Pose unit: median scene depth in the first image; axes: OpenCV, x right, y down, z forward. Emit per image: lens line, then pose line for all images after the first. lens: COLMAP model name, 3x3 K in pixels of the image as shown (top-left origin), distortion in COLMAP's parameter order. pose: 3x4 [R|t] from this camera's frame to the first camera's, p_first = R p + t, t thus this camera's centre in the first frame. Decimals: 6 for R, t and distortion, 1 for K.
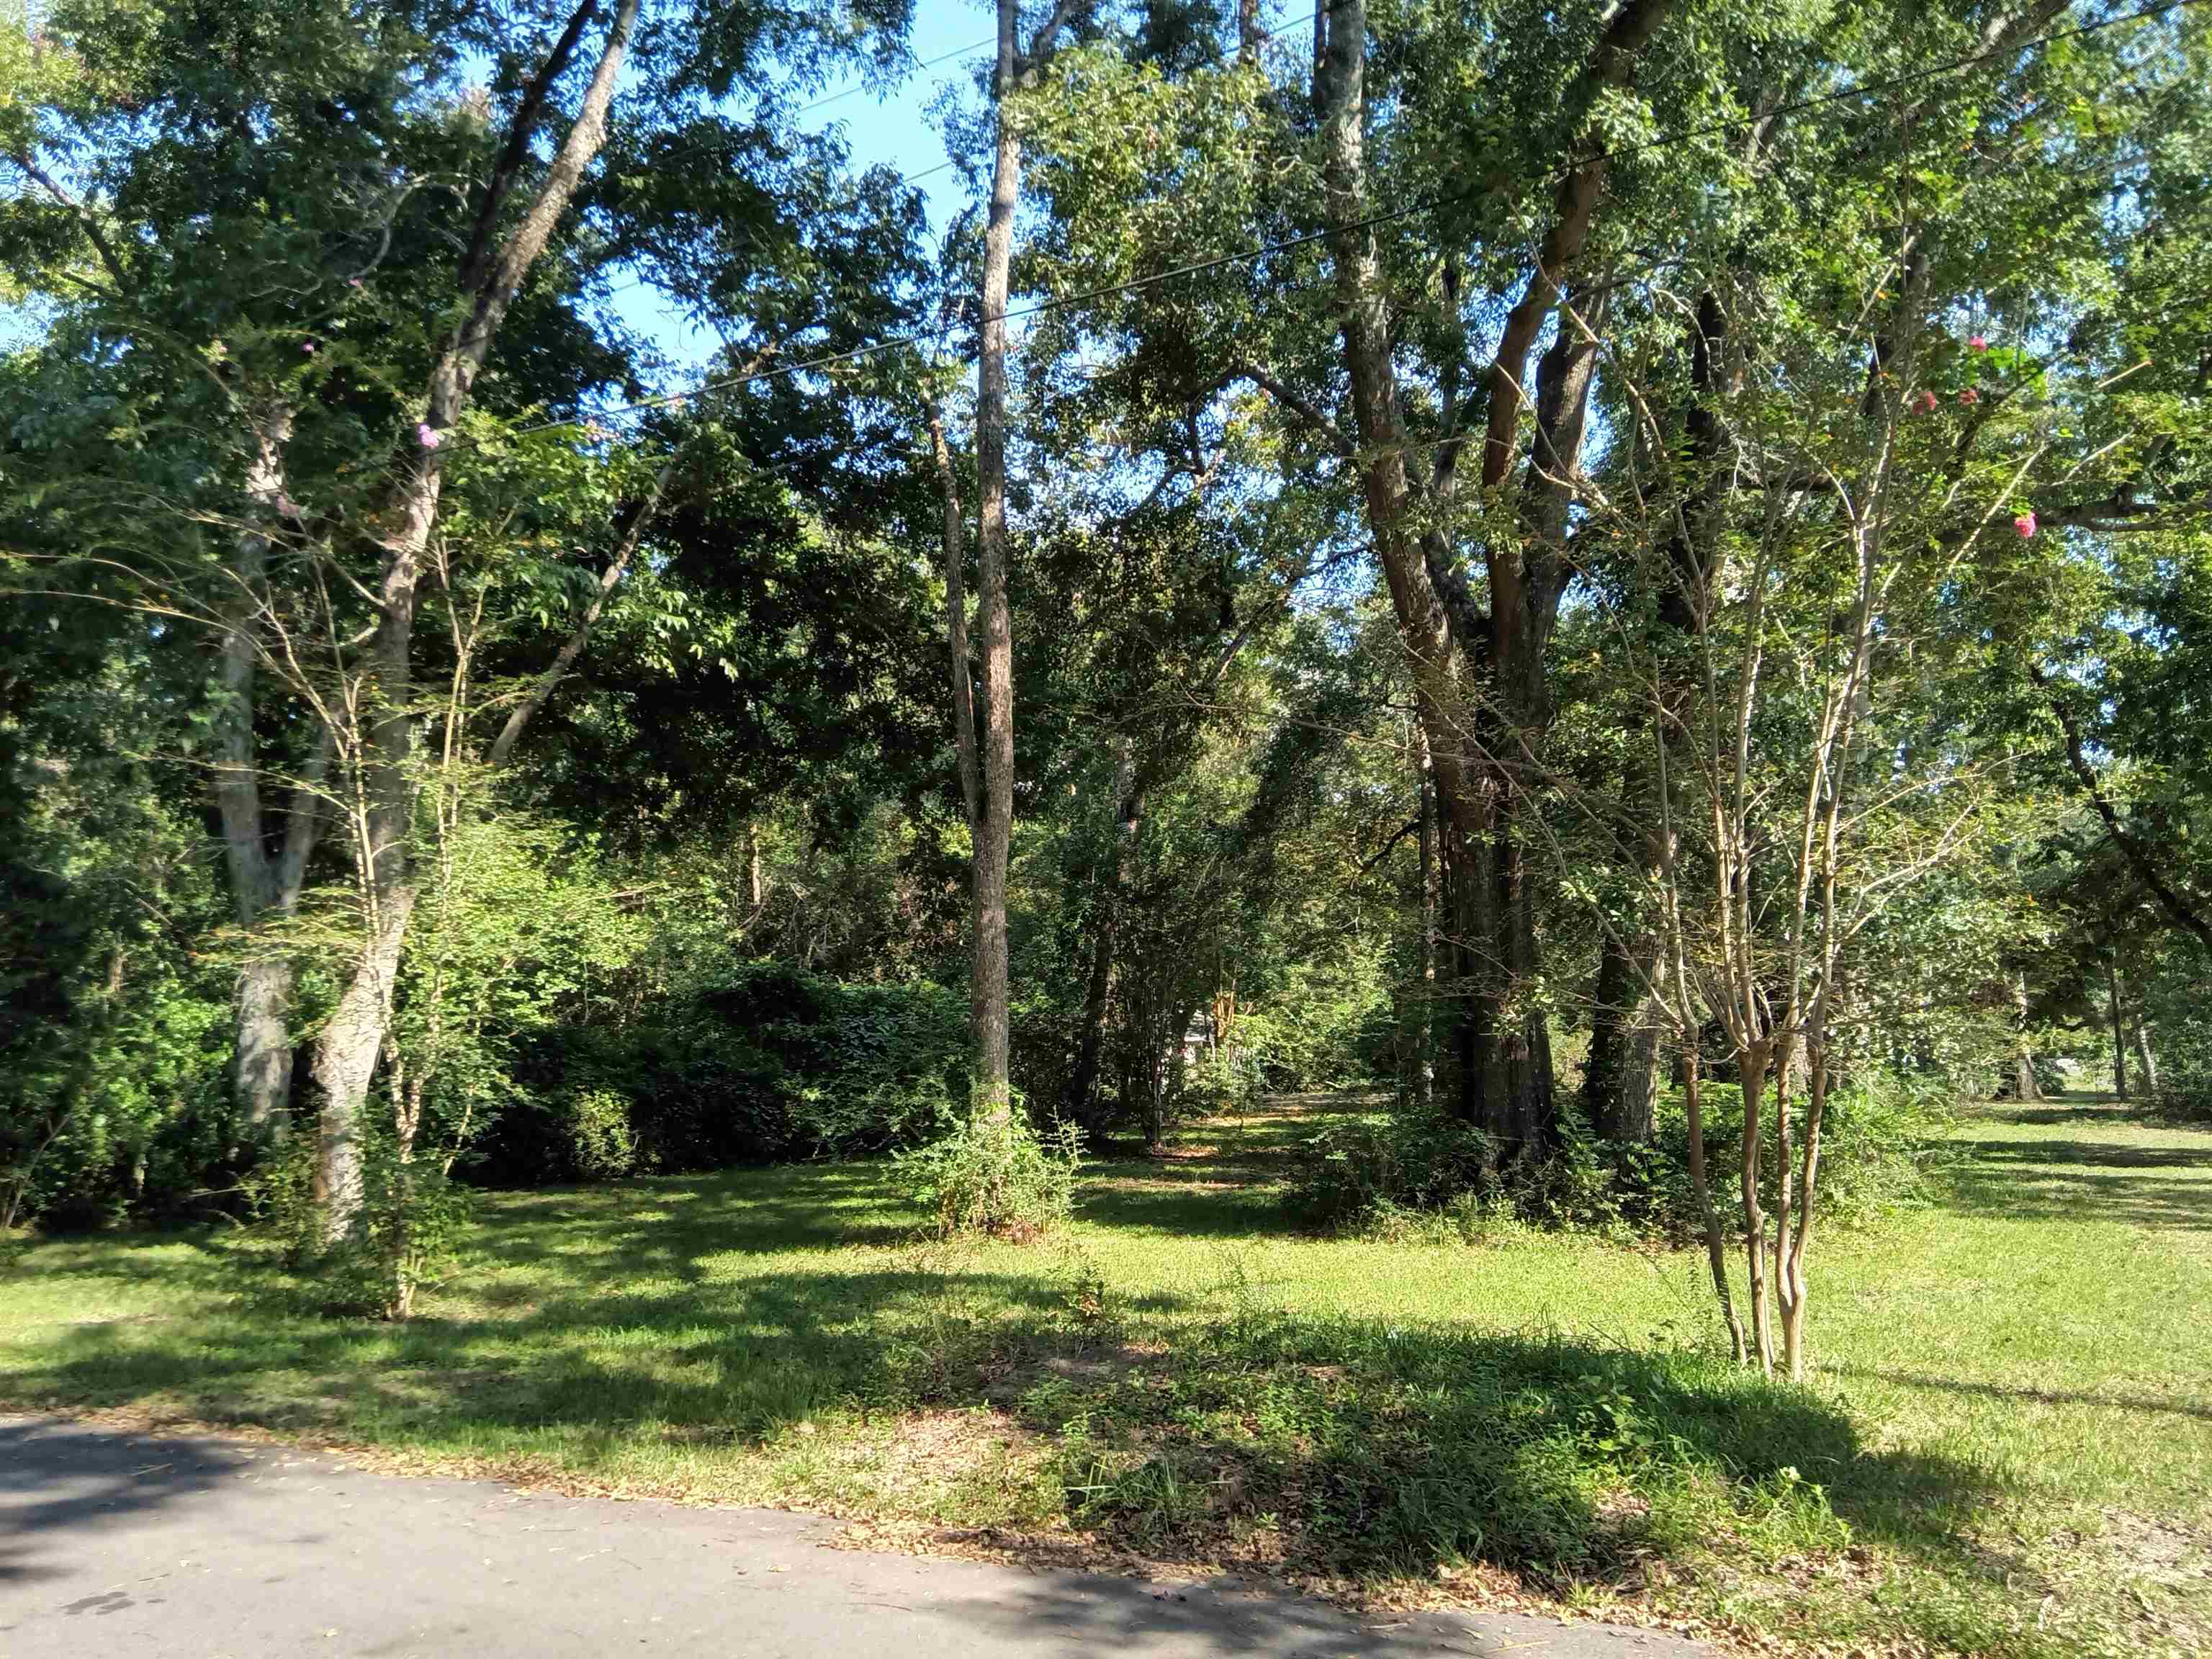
lens RADIAL K [[1700.4, 0, 1106.0], [0, 1700.4, 829.5], [0, 0, 1]] dist [0.092800, -0.105615]
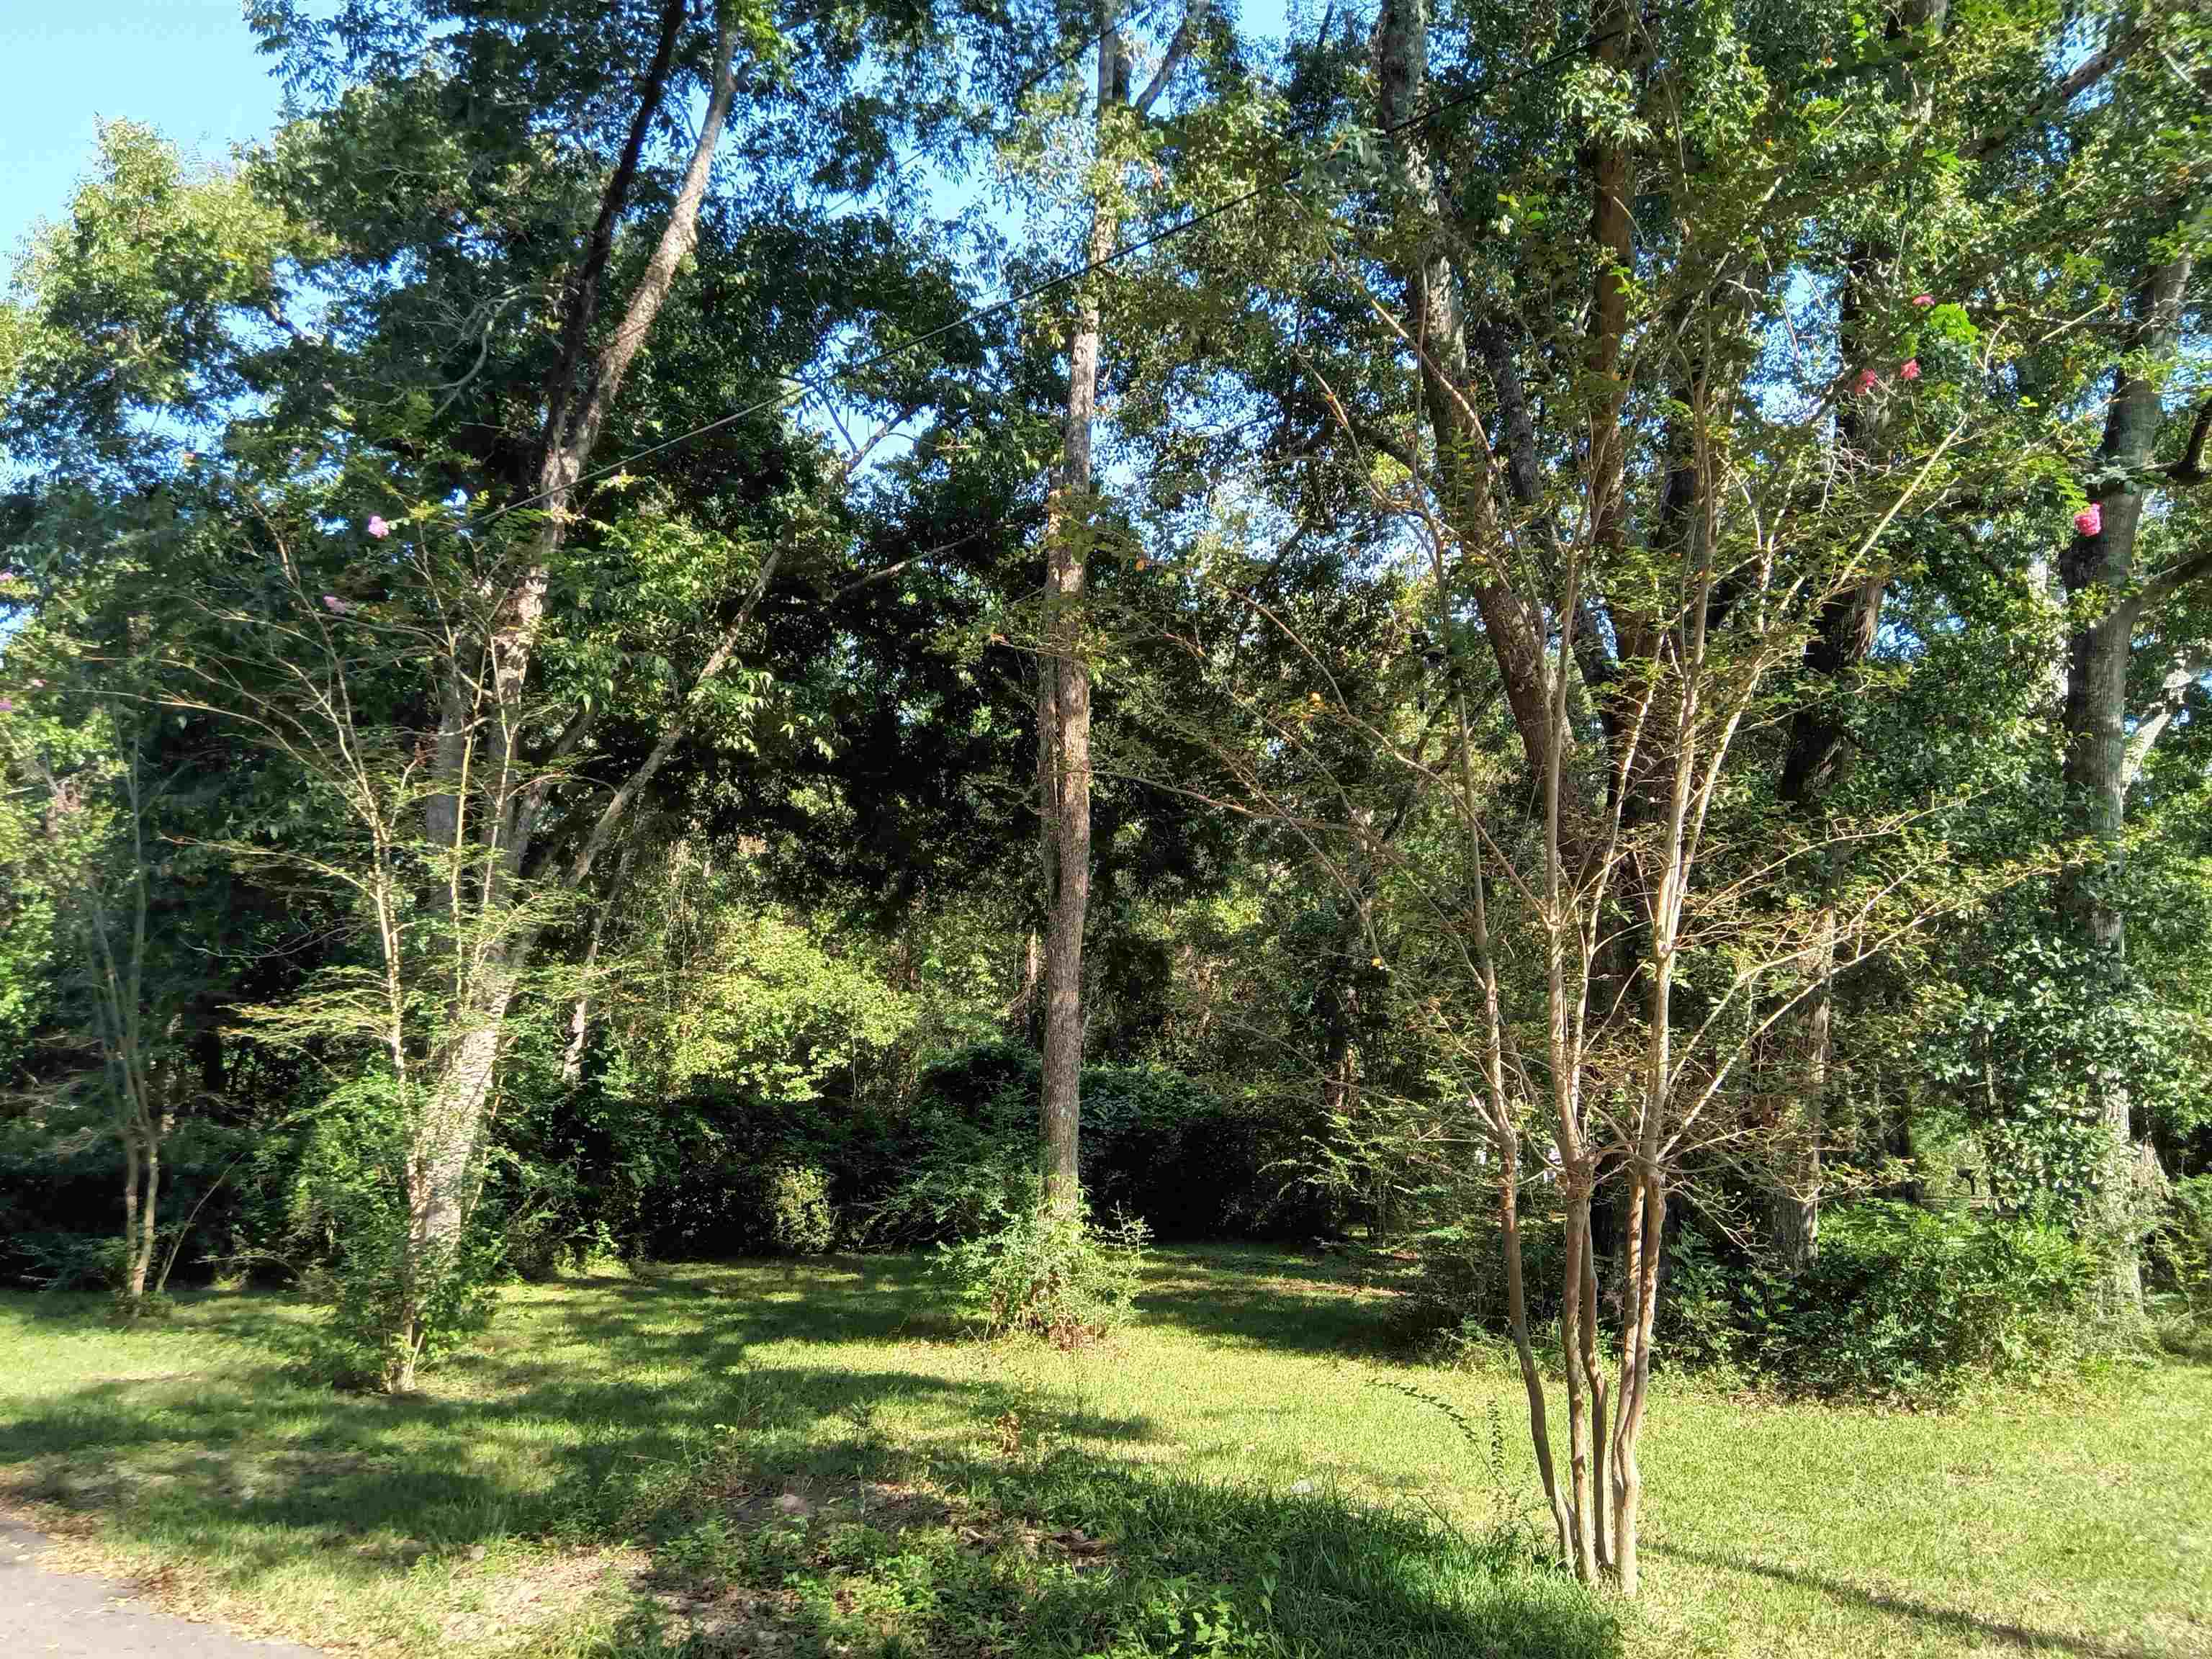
lens RADIAL K [[1690.8, 0, 1106.0], [0, 1690.8, 829.5], [0, 0, 1]] dist [0.093364, -0.125308]
pose [[0.972142, -0.015173, -0.233899, 0.181650], [0.004162, 0.998863, -0.047494, 0.002112], [0.234354, 0.045198, 0.971100, 0.080231]]
